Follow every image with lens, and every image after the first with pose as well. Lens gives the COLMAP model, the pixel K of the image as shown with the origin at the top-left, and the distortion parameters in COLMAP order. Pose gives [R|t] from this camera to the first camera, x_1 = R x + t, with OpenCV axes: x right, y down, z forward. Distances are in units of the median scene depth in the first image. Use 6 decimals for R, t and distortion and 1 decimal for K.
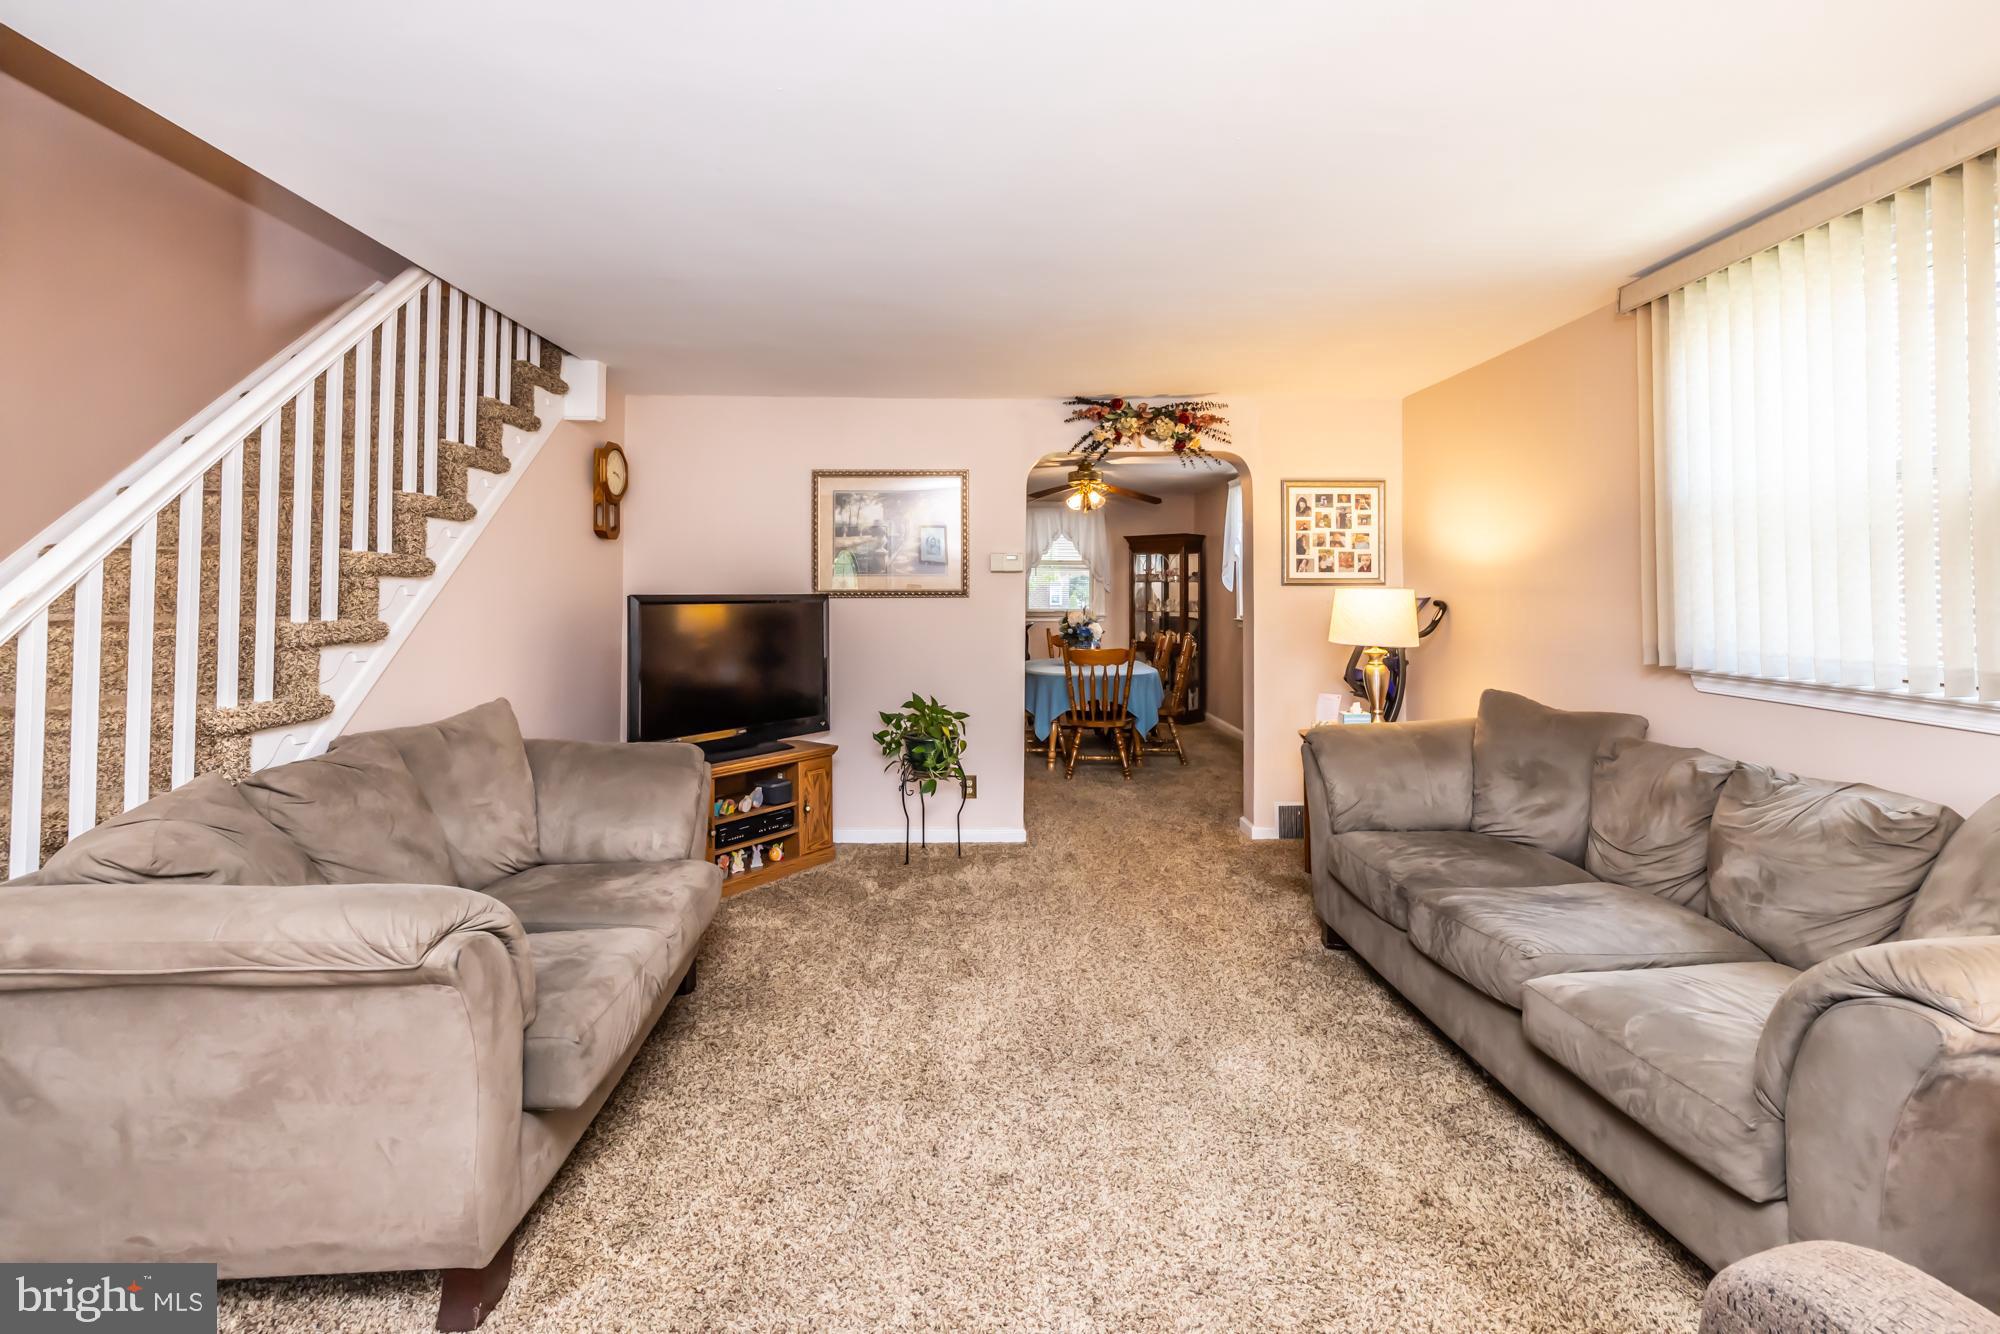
lens RADIAL K [[850.1, 0, 981.2], [0, 850.1, 550.0], [0, 0, 1]] dist [0.005198, -0.000949]
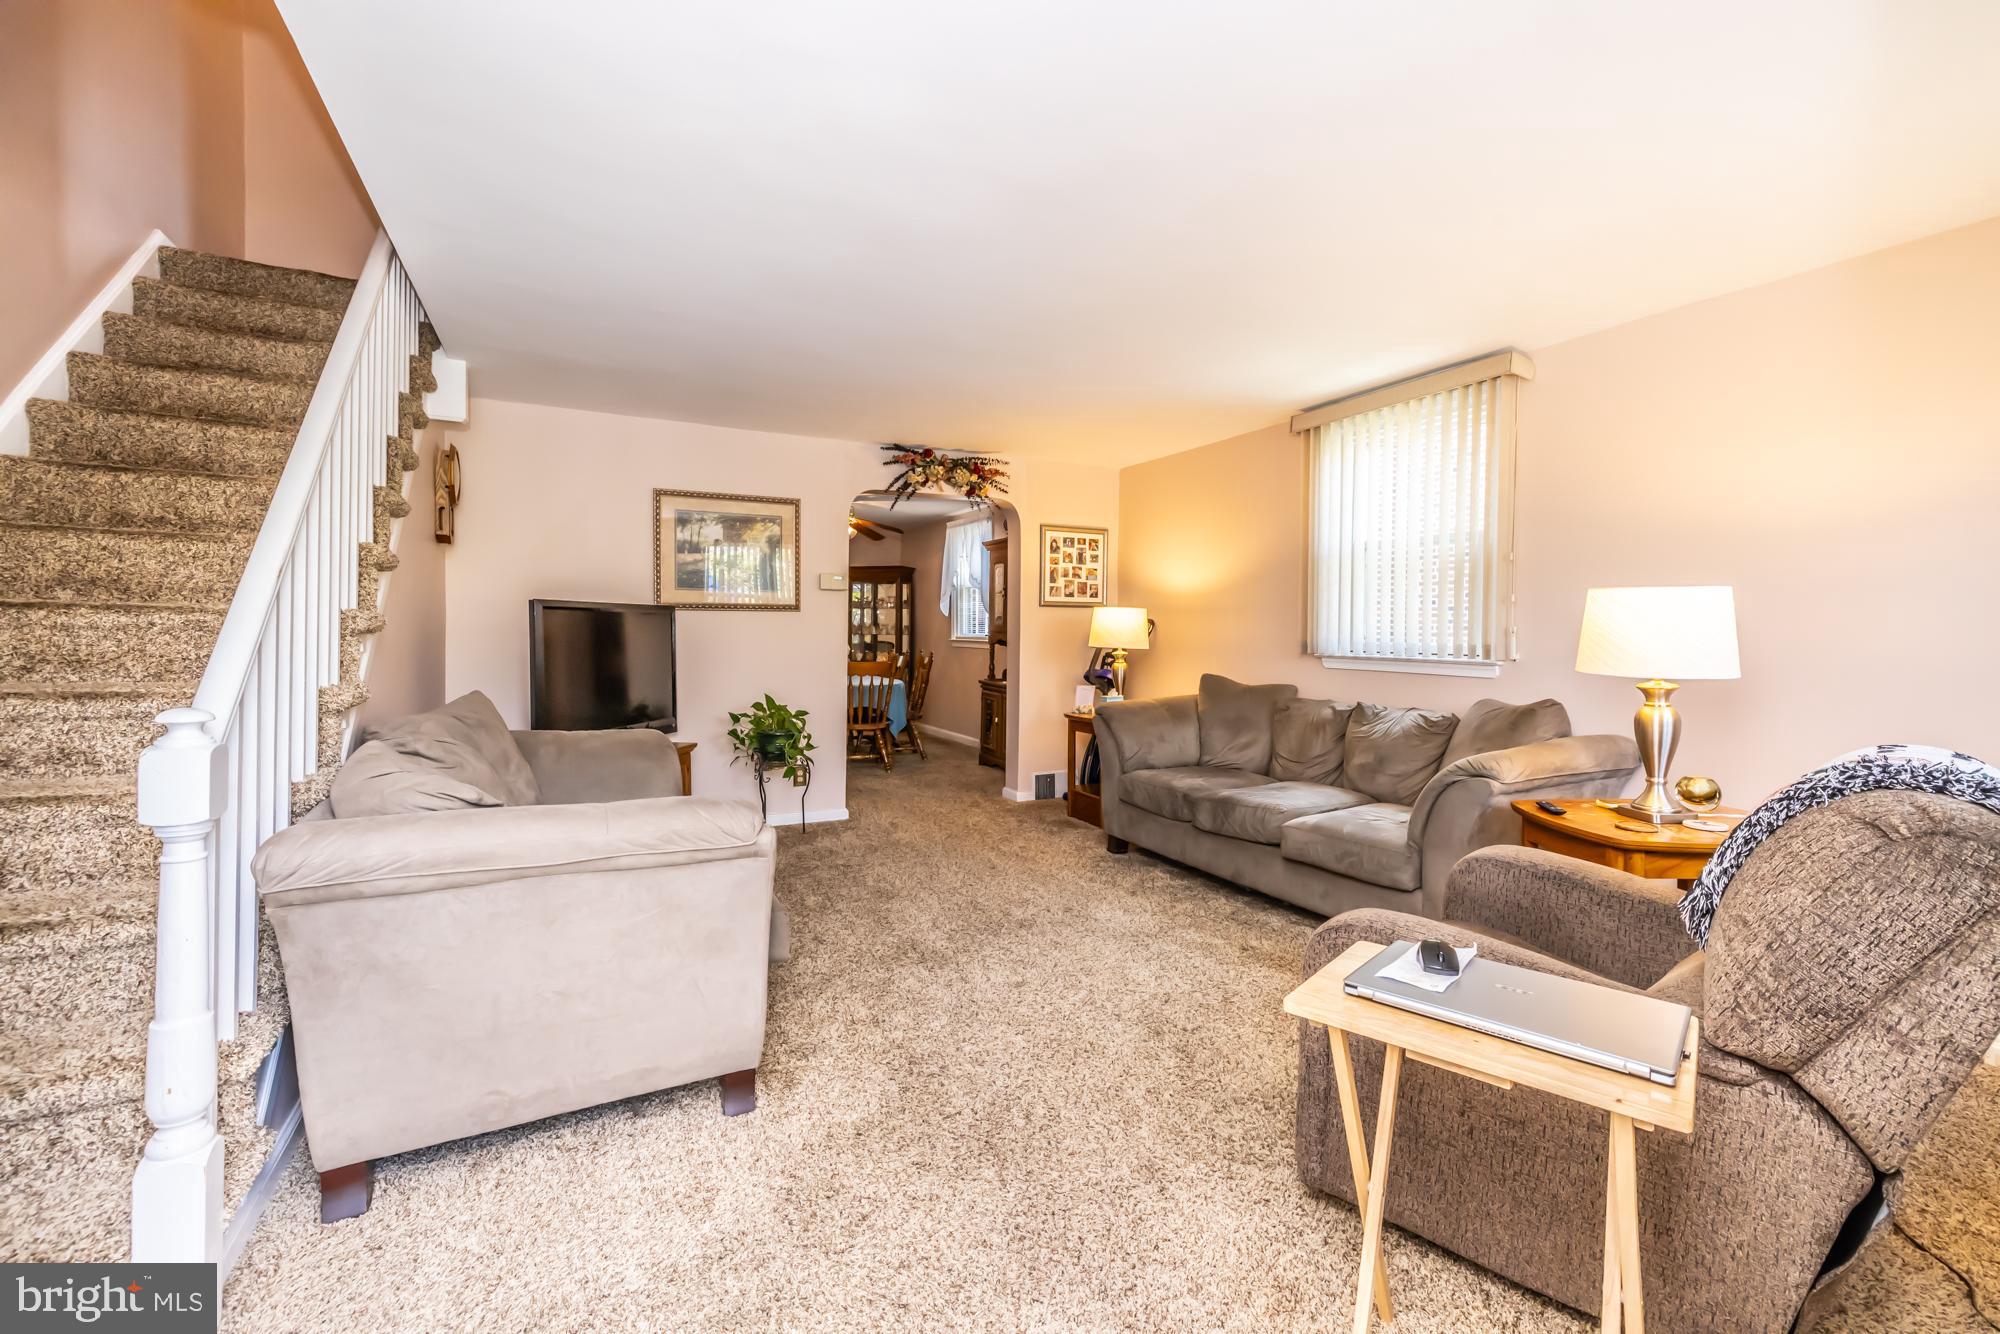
lens RADIAL K [[850.1, 0, 956.1], [0, 850.1, 614.9], [0, 0, 1]] dist [0.005198, -0.000949]
pose [[0.908720, 0.015240, 0.417127, -0.361659], [-0.029548, 0.999175, 0.027865, 0.026815], [-0.416359, -0.037647, 0.908421, -0.145884]]
